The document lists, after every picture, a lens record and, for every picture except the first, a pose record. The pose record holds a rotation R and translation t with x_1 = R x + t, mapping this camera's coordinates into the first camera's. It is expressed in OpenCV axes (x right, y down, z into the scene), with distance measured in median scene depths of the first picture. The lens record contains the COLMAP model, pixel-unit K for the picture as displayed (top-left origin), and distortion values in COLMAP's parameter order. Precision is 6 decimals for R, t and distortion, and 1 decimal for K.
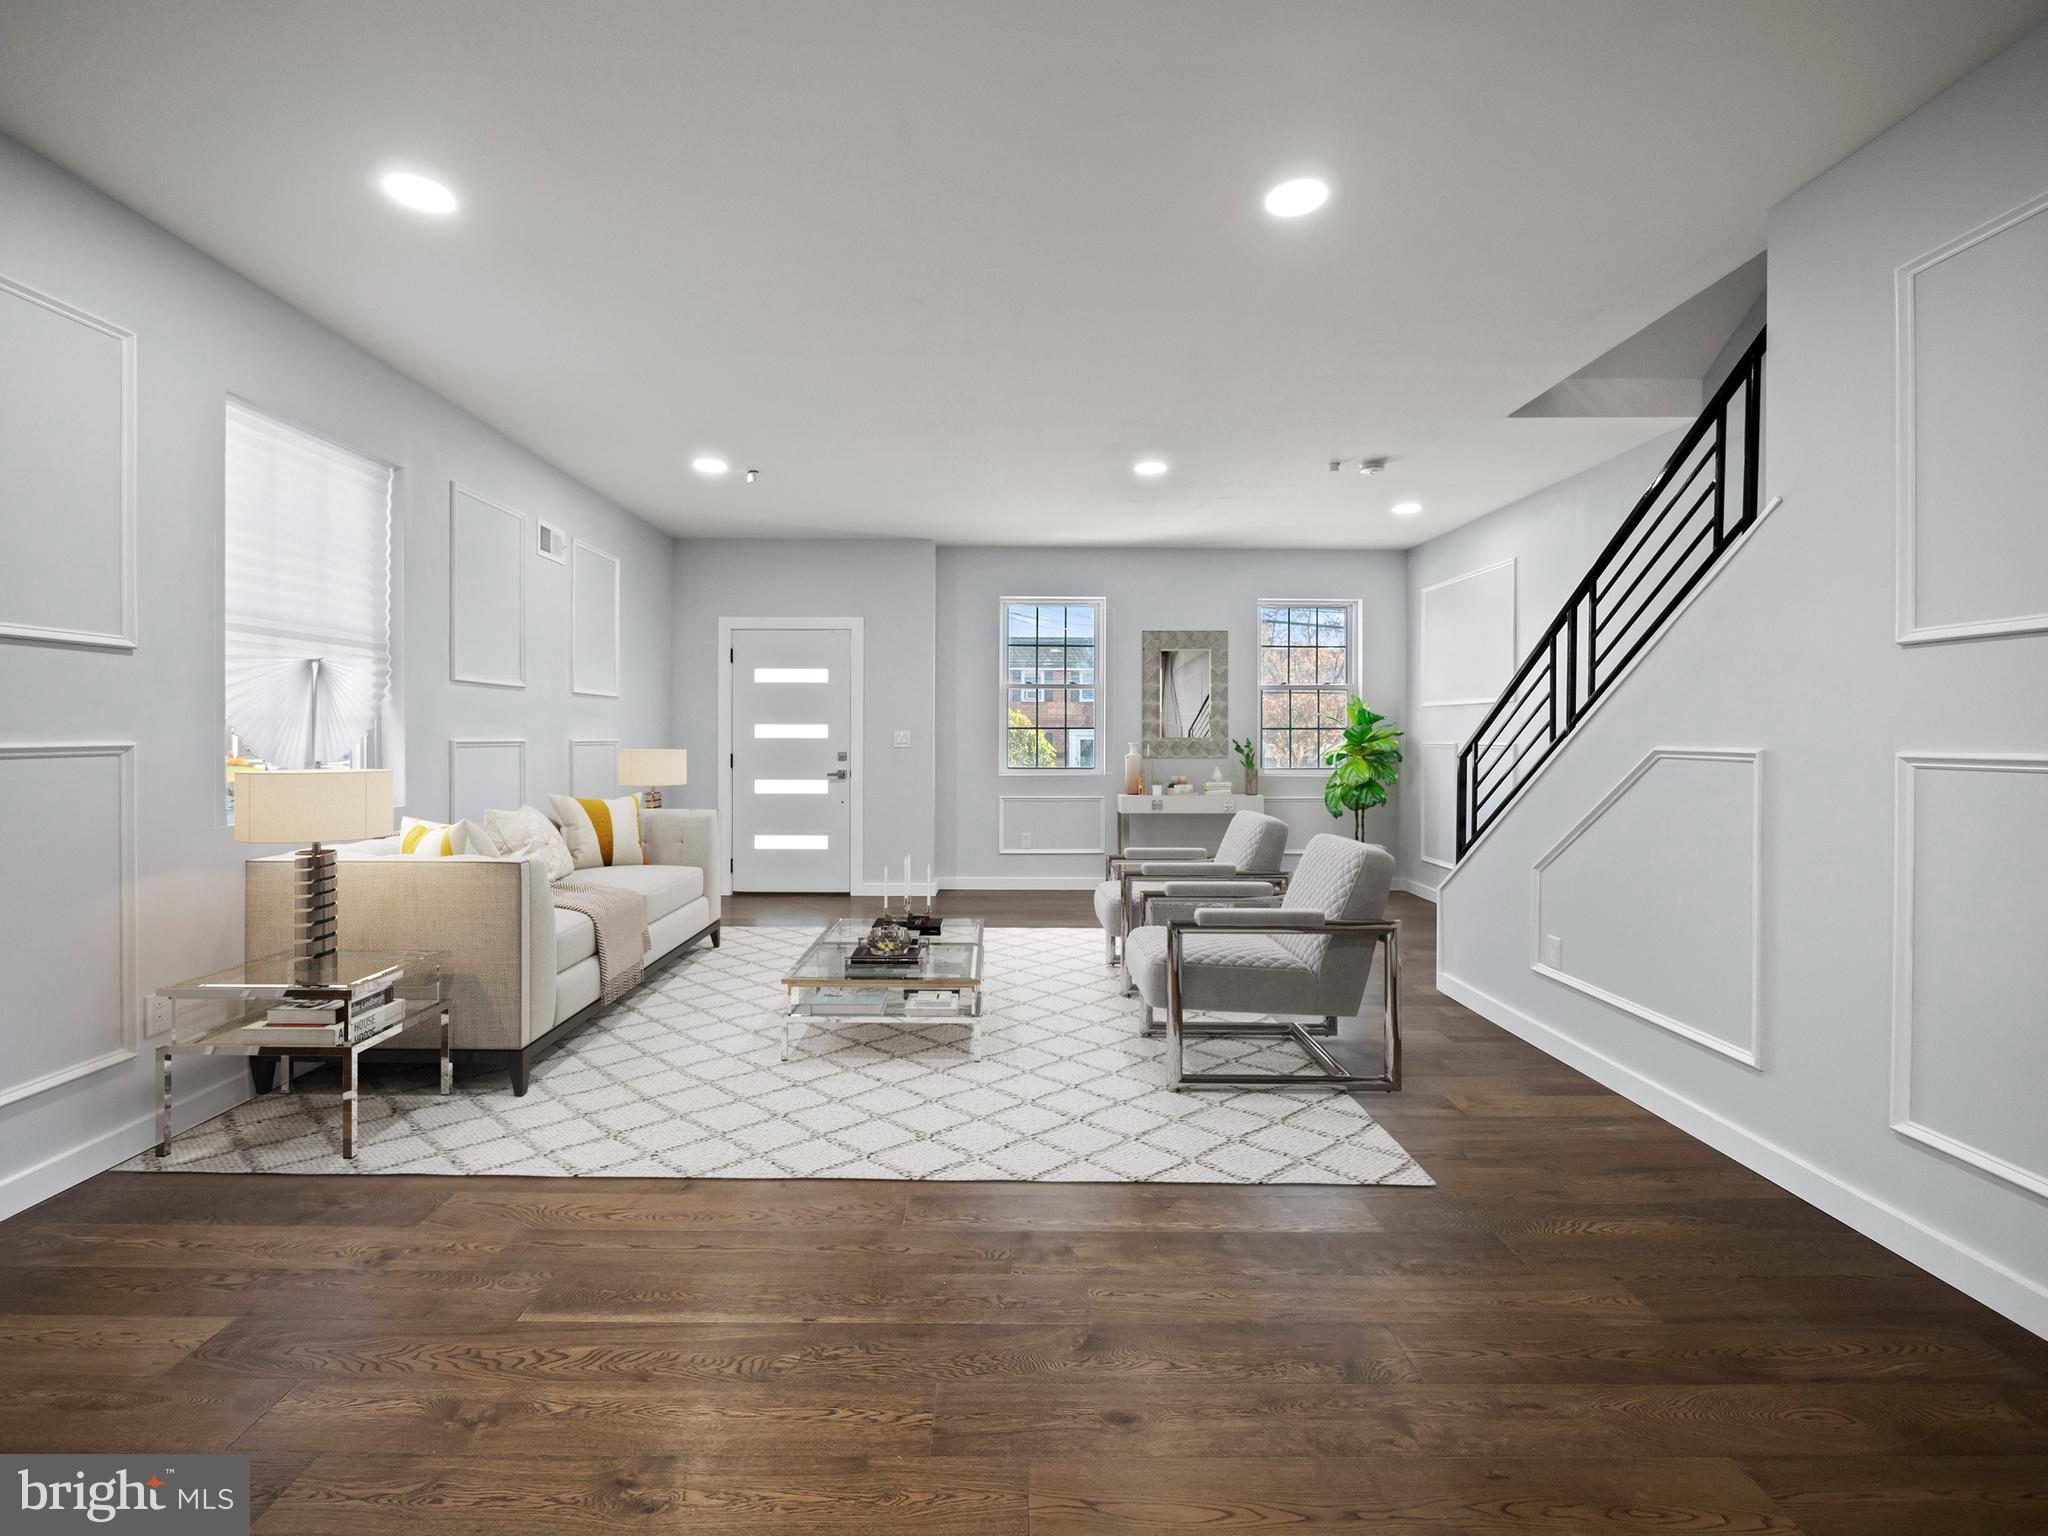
lens RADIAL K [[863.5, 0, 1006.6], [0, 863.5, 757.7], [0, 0, 1]] dist [-0.003063, -0.000115]
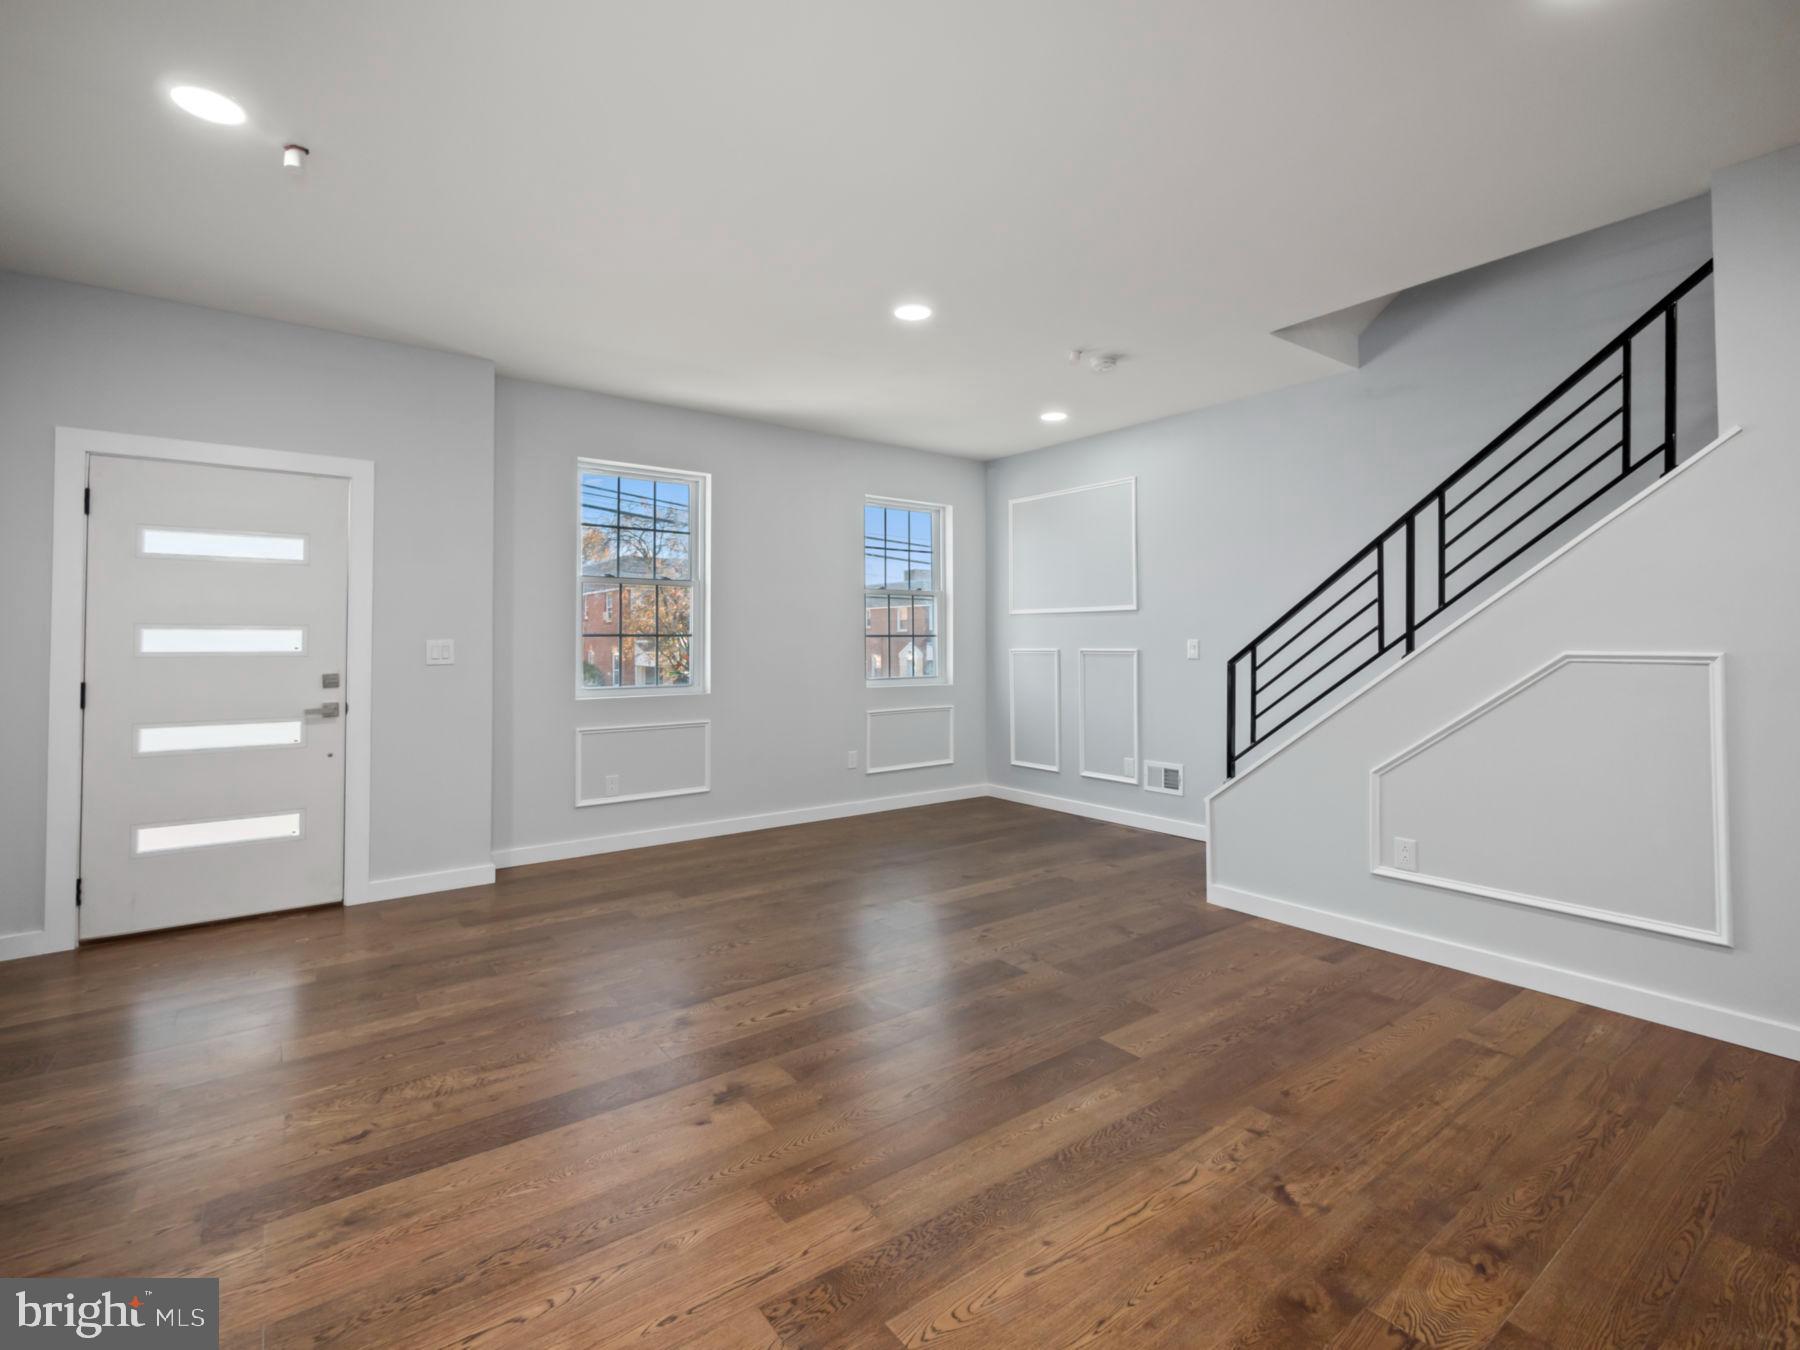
lens RADIAL K [[840.6, 0, 901.0], [0, 840.6, 635.9], [0, 0, 1]] dist [-0.001575, 0.000200]
pose [[0.805362, -0.000531, 0.592783, -0.225139], [0.021094, 0.999392, -0.027763, -0.008961], [-0.592408, 0.034863, 0.804884, 0.283074]]
